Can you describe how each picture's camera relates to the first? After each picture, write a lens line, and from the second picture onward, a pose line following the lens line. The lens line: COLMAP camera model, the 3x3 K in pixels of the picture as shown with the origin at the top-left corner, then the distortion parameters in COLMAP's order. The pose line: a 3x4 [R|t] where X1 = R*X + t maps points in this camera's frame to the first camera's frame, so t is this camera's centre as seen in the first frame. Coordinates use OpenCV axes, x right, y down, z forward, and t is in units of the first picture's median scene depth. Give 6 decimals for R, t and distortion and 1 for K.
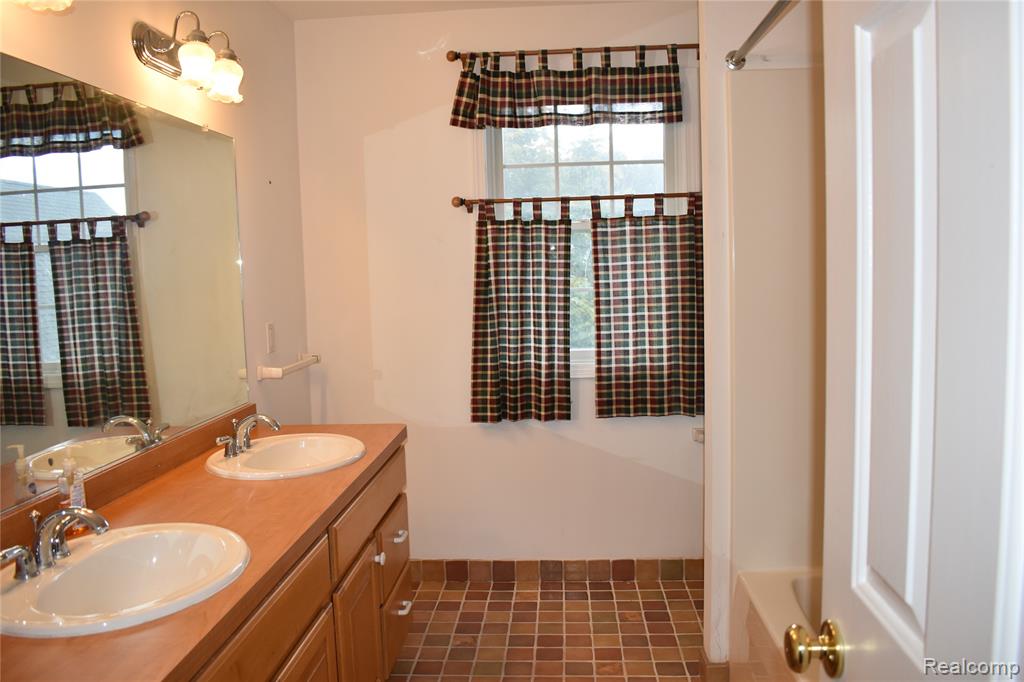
lens RADIAL K [[817.1, 0, 504.0], [0, 817.1, 345.5], [0, 0, 1]] dist [-0.107982, 0.039332]
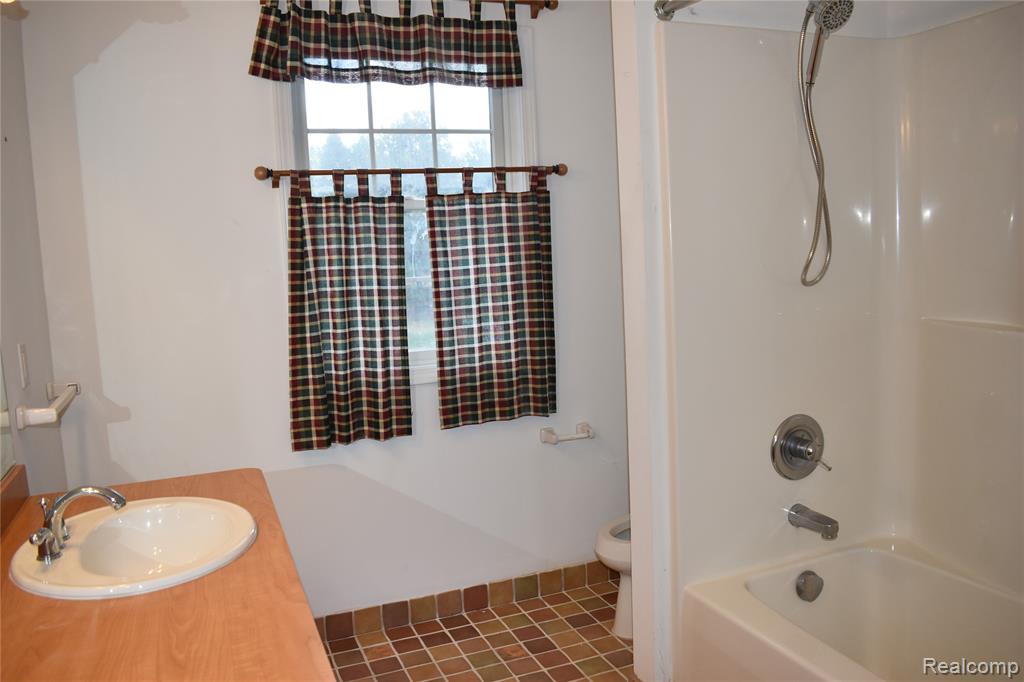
lens RADIAL K [[817.1, 0, 504.0], [0, 817.1, 345.5], [0, 0, 1]] dist [-0.107982, 0.039332]
pose [[0.899248, -0.066463, 0.432361, -0.194692], [0.062478, 0.997771, 0.023434, -0.014958], [-0.432955, 0.005940, 0.901396, 0.203915]]
